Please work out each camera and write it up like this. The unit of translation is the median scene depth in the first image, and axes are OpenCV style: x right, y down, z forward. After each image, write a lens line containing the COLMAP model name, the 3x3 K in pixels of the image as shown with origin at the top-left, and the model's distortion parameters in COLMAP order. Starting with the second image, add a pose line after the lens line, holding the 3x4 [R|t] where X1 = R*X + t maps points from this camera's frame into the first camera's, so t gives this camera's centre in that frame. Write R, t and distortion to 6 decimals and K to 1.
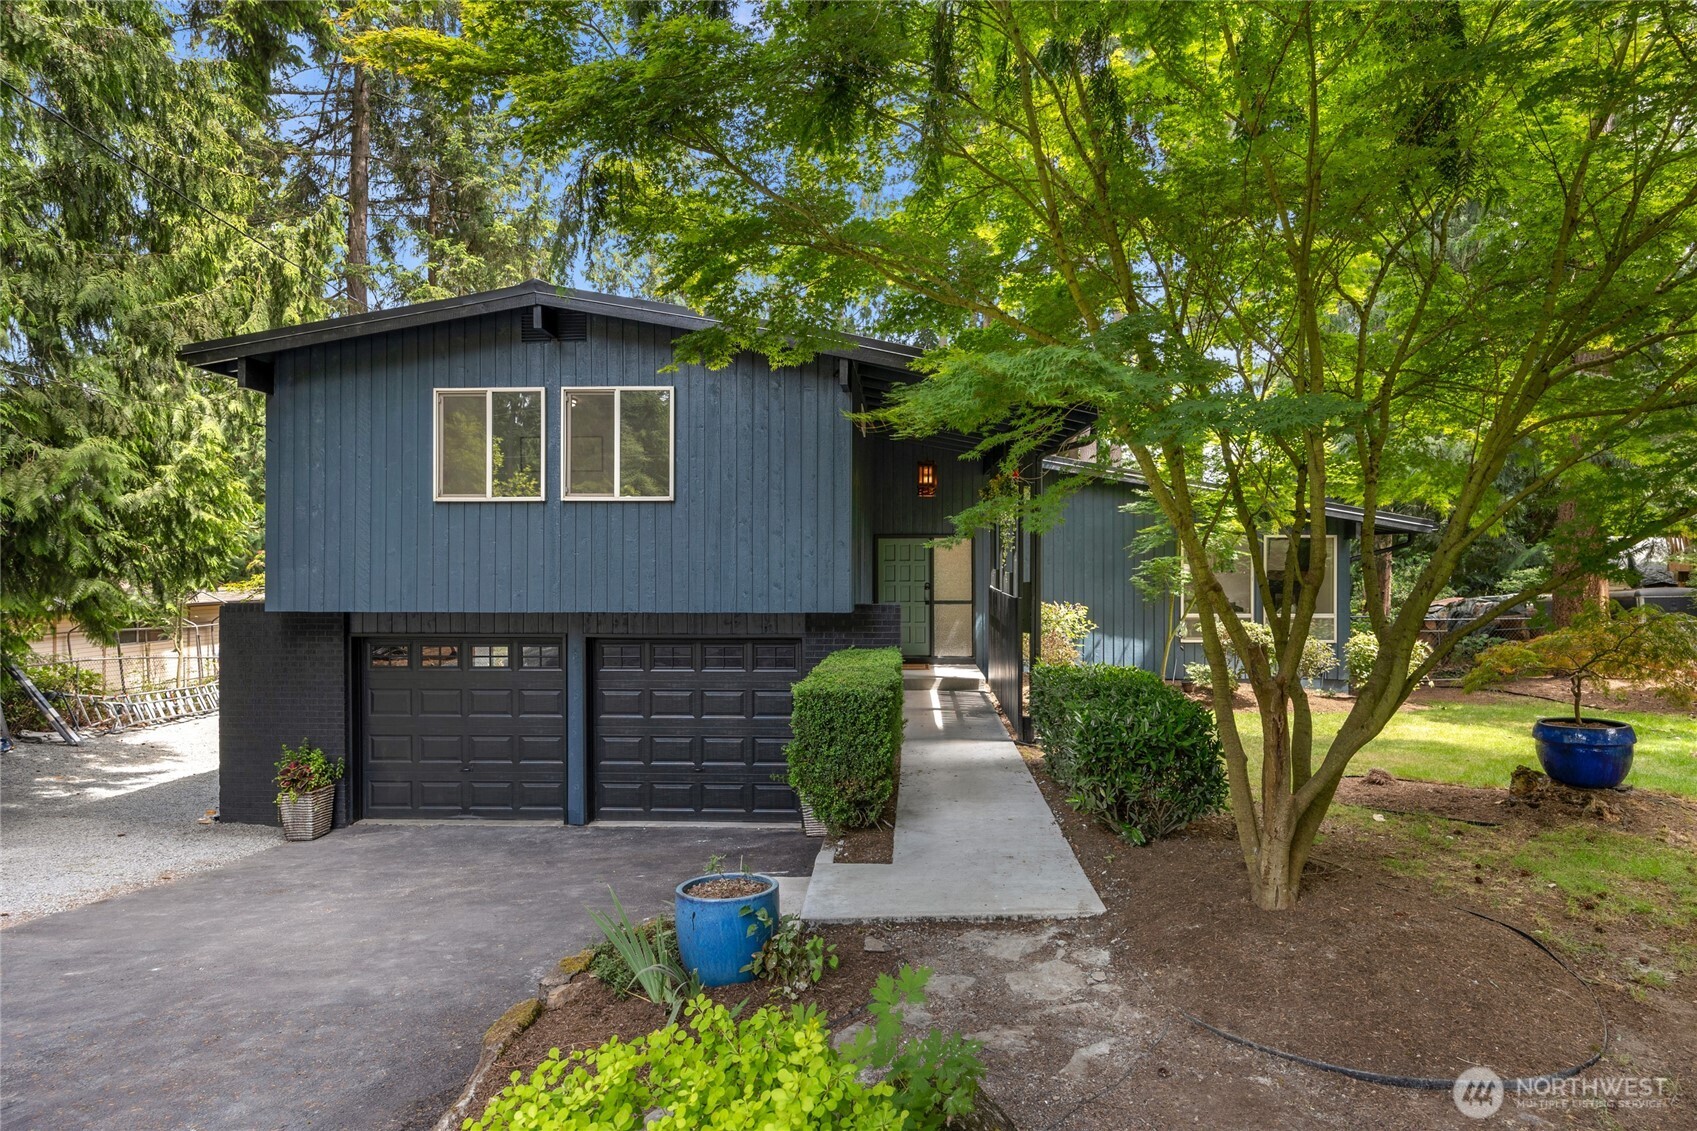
lens RADIAL K [[855.0, 0, 848.5], [0, 855.0, 565.5], [0, 0, 1]] dist [0.002549, 0.000555]
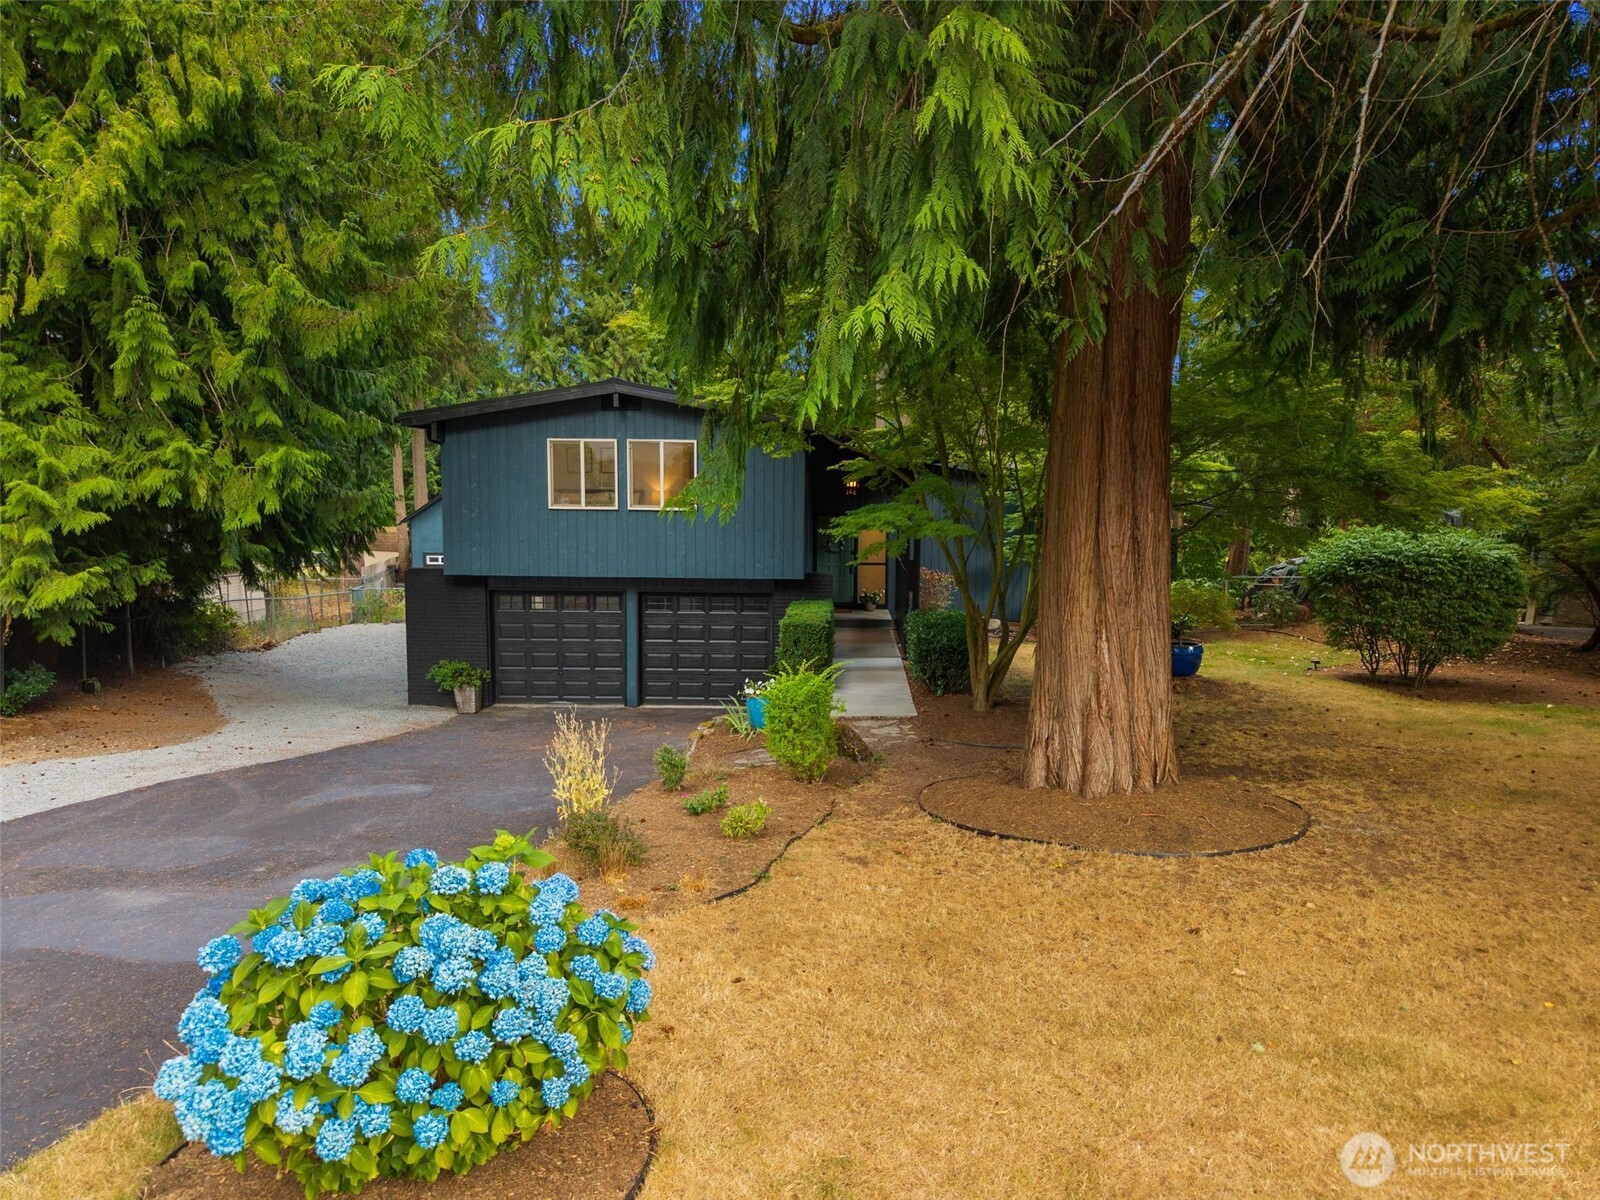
lens RADIAL K [[1271.8, 0, 800.0], [0, 1271.8, 600.0], [0, 0, 1]] dist [-0.063865, -0.000609]
pose [[0.999122, 0.011188, 0.040378, -0.098776], [-0.015415, 0.994254, 0.105935, -0.164474], [-0.038960, -0.106464, 0.993553, -1.437013]]
